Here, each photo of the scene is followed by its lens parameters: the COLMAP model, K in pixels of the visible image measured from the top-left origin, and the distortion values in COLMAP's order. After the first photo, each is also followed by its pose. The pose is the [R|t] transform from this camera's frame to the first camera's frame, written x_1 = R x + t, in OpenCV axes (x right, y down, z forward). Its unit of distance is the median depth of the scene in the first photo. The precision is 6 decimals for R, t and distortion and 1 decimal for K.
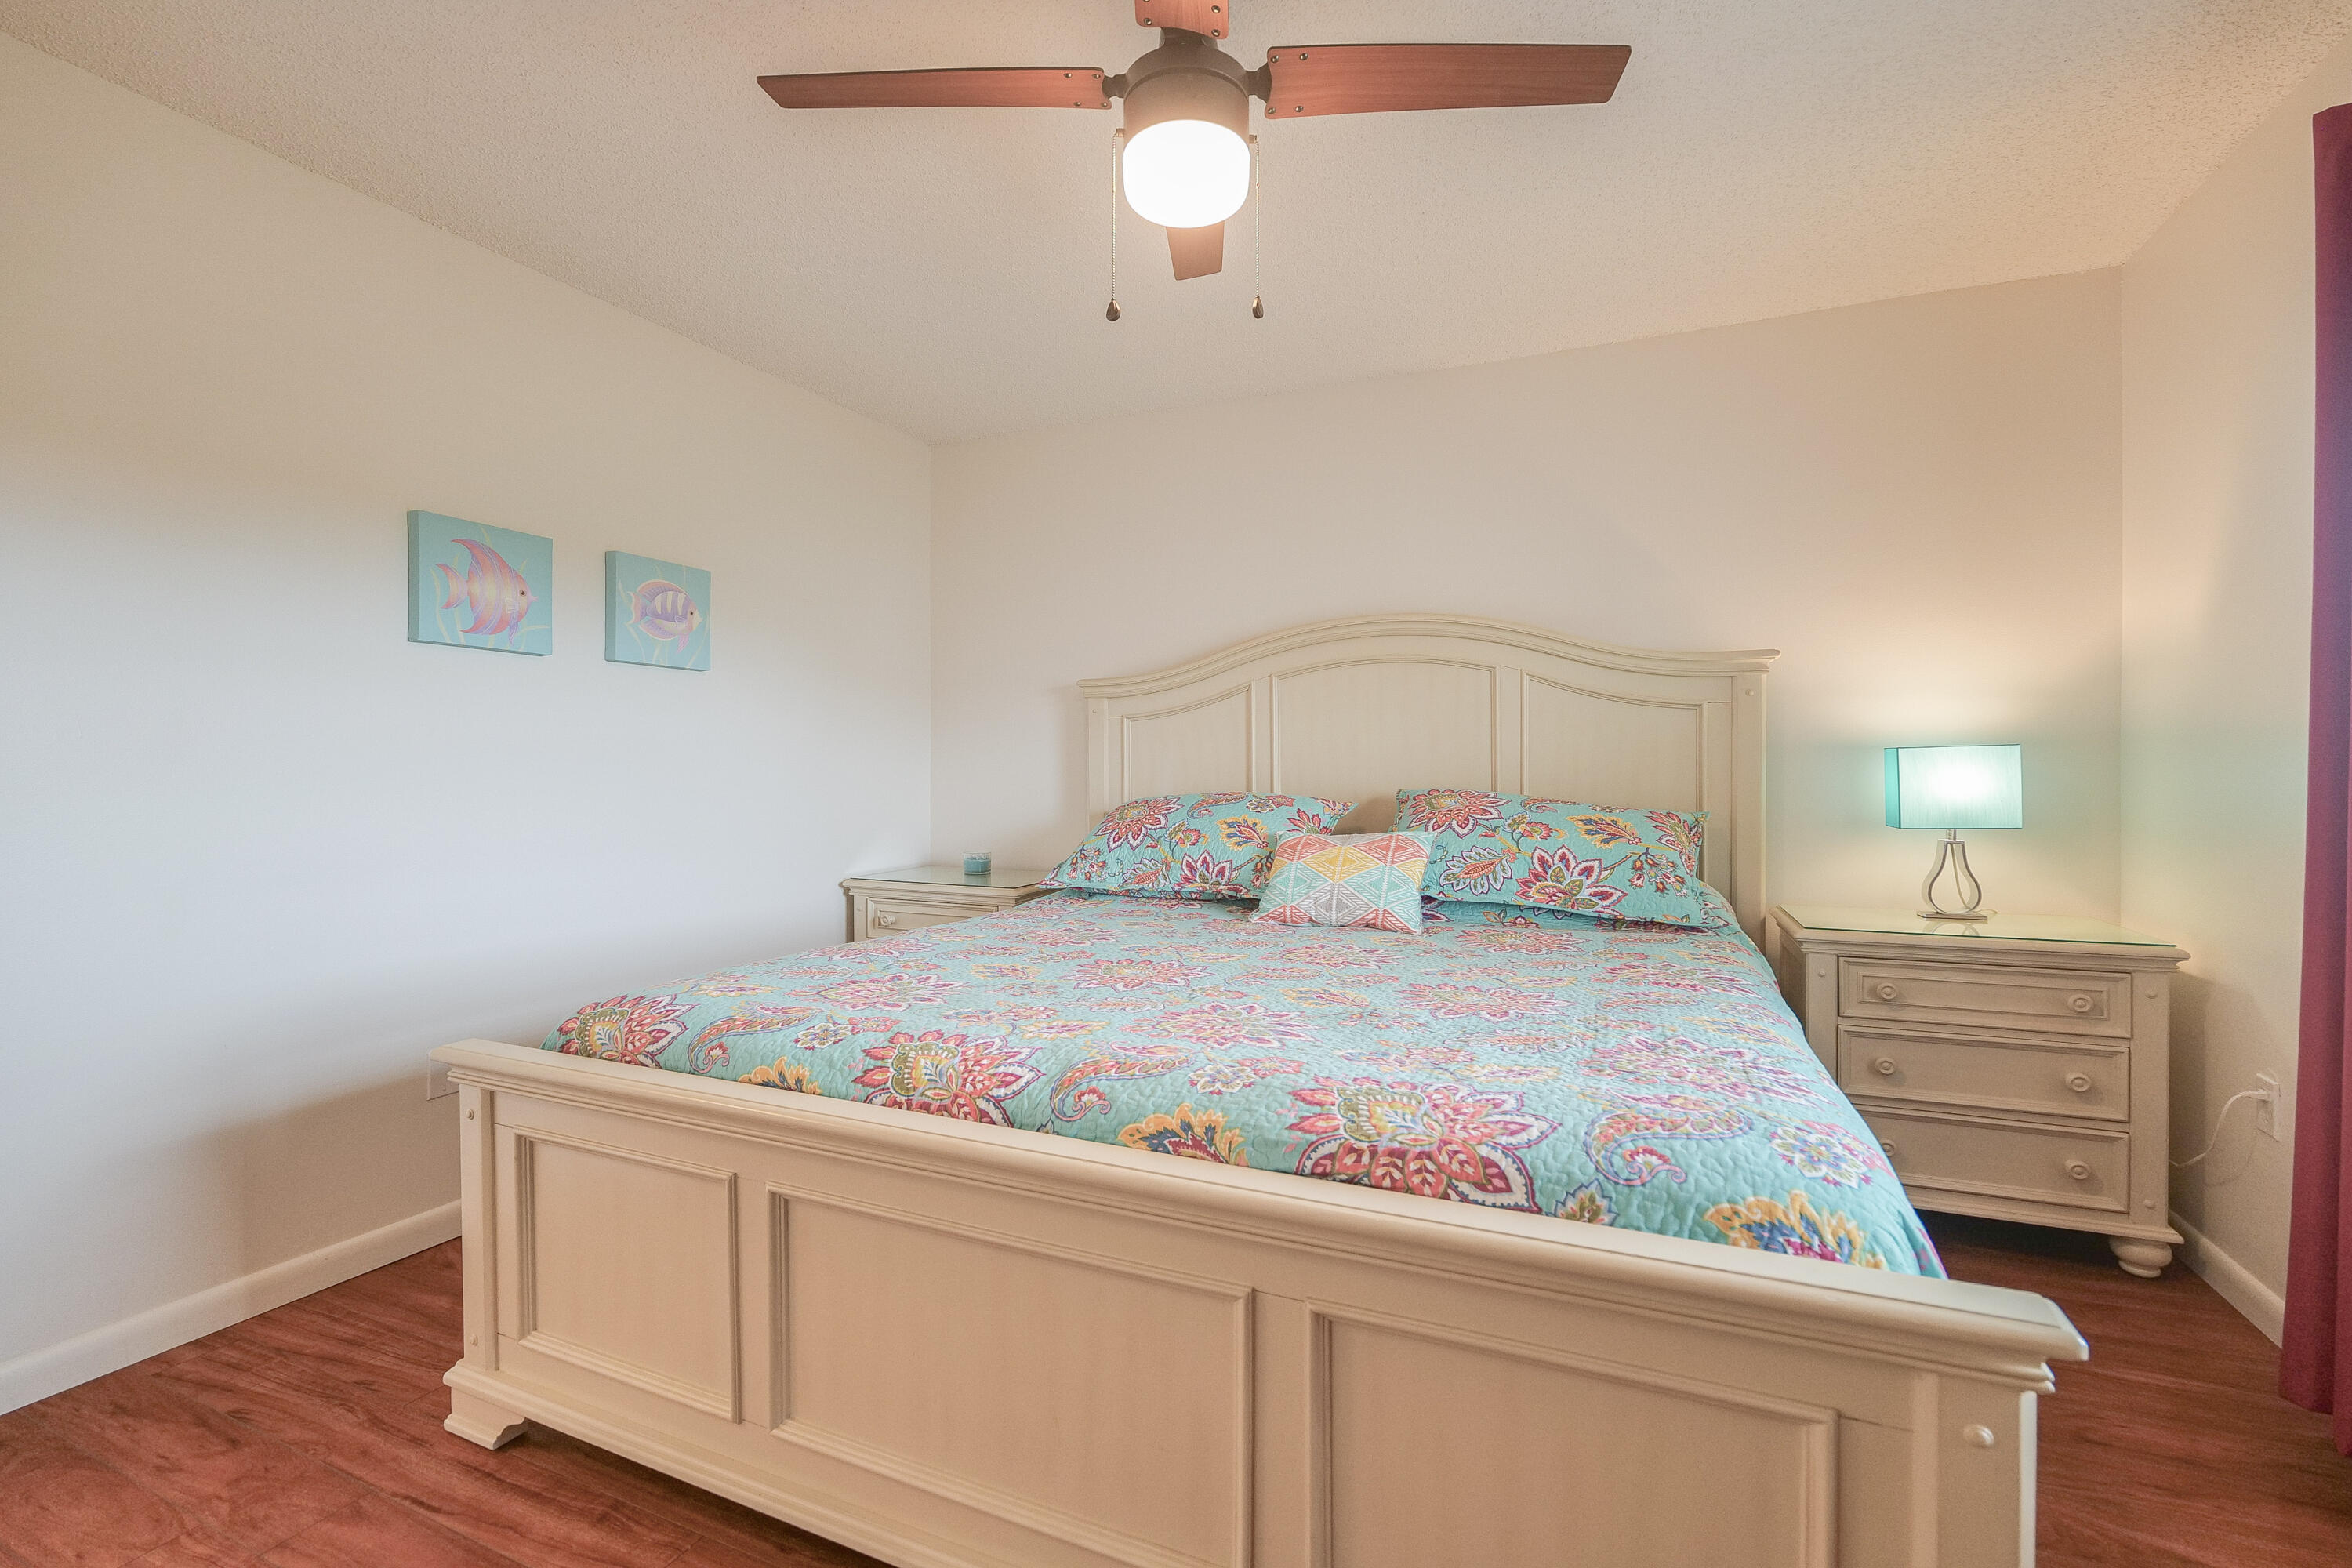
lens RADIAL K [[1017.2, 0, 1217.1], [0, 1017.2, 771.3], [0, 0, 1]] dist [-0.011082, -0.000524]
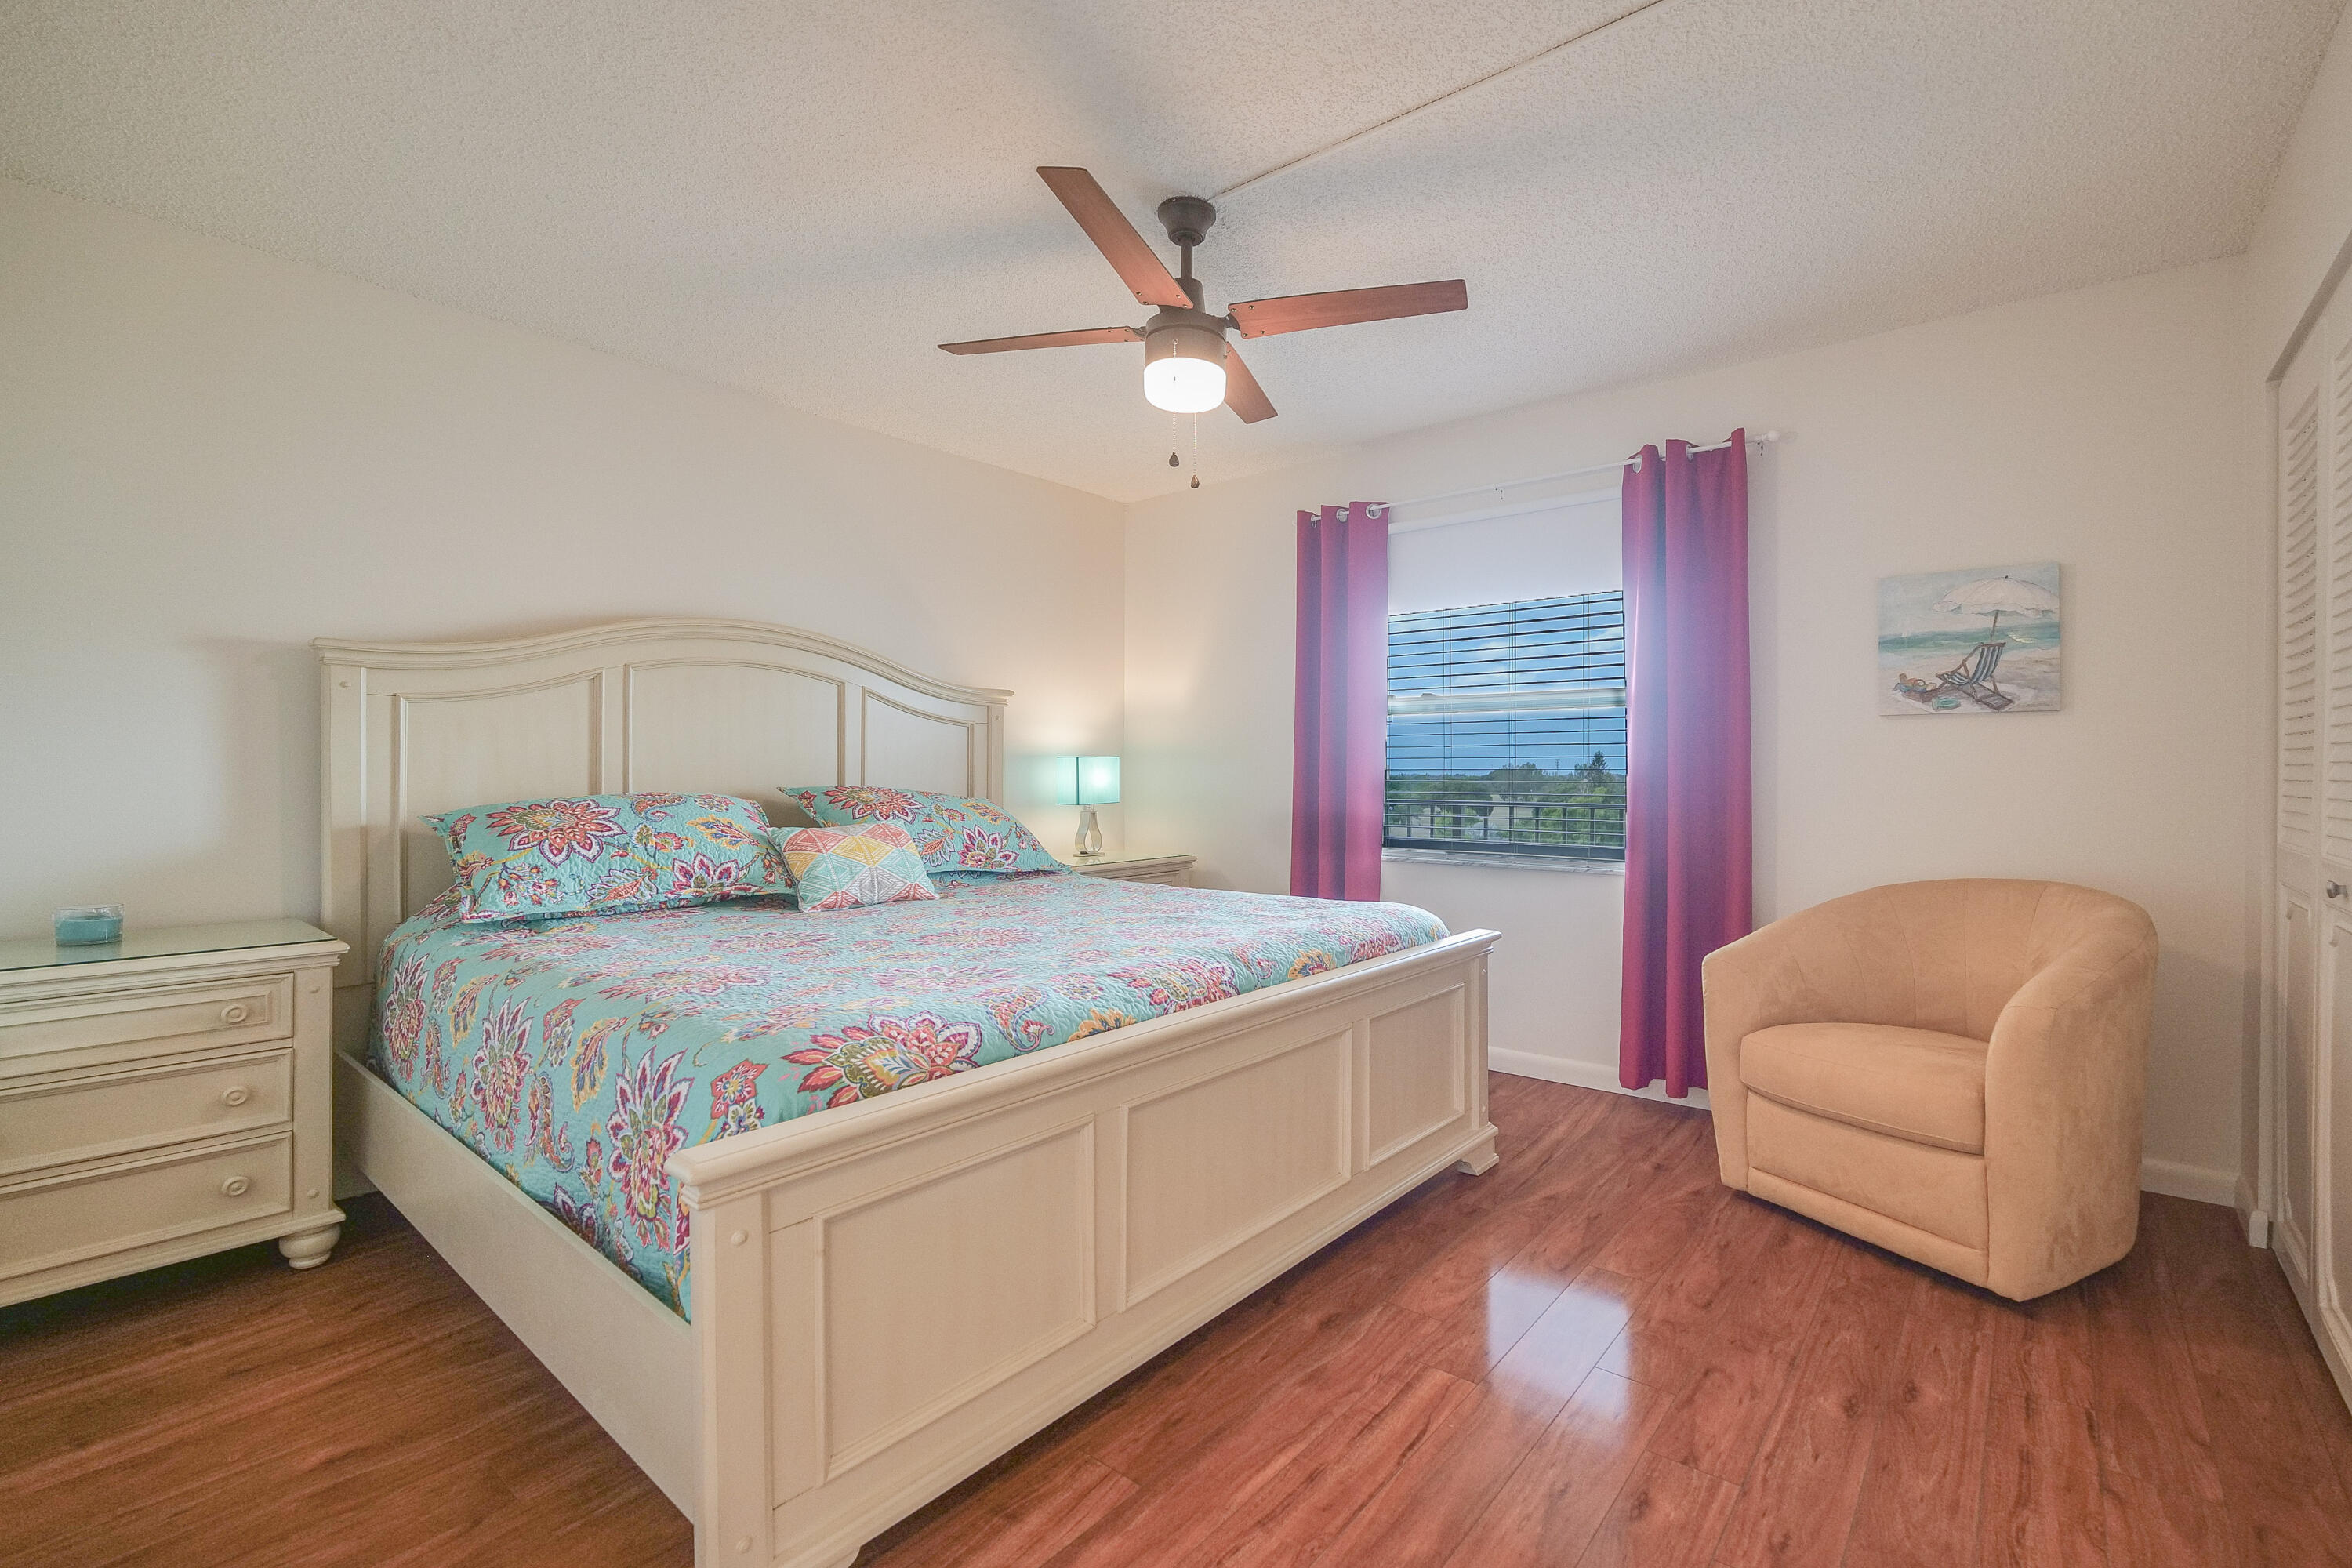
lens RADIAL K [[1017.2, 0, 1217.1], [0, 1017.2, 771.3], [0, 0, 1]] dist [-0.011082, -0.000524]
pose [[0.272994, 0.002162, 0.962013, -0.906439], [-0.000183, 0.999998, -0.002196, 0.004063], [-0.962016, 0.000423, 0.272994, 0.317071]]
